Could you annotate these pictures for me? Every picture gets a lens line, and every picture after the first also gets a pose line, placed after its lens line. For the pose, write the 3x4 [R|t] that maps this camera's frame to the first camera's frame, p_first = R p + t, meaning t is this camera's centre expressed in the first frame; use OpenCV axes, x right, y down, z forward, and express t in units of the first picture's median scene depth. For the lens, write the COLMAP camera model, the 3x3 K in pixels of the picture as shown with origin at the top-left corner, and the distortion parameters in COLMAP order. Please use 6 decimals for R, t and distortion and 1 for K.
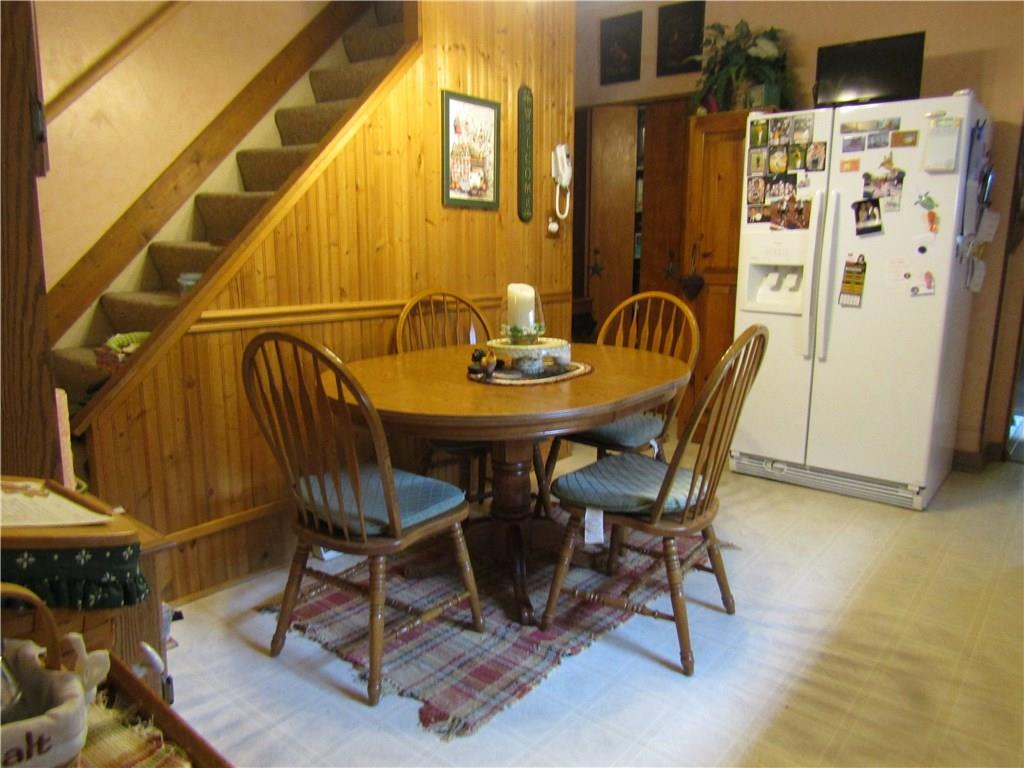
lens RADIAL K [[727.7, 0, 512.0], [0, 727.7, 384.0], [0, 0, 1]] dist [0.002765, -0.000281]
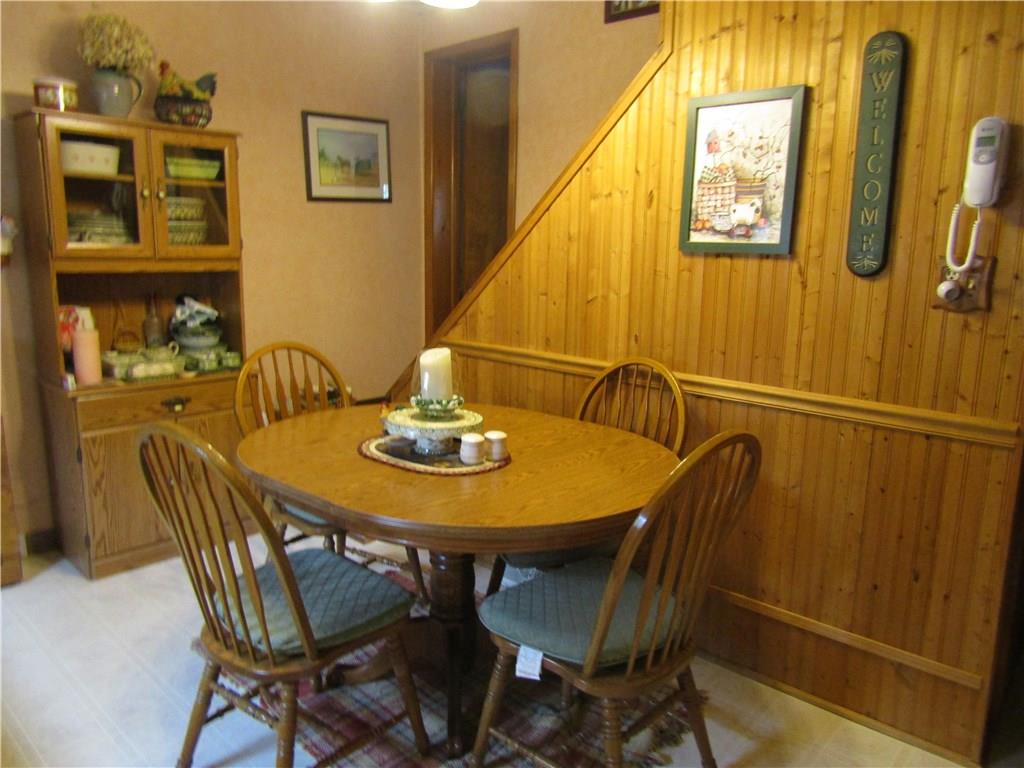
lens RADIAL K [[727.7, 0, 512.0], [0, 727.7, 384.0], [0, 0, 1]] dist [0.002765, -0.000281]
pose [[-0.040892, 0.173114, -0.984052, 0.669962], [-0.217882, 0.959630, 0.177872, -0.209127], [0.975118, 0.221681, -0.001523, 0.854723]]
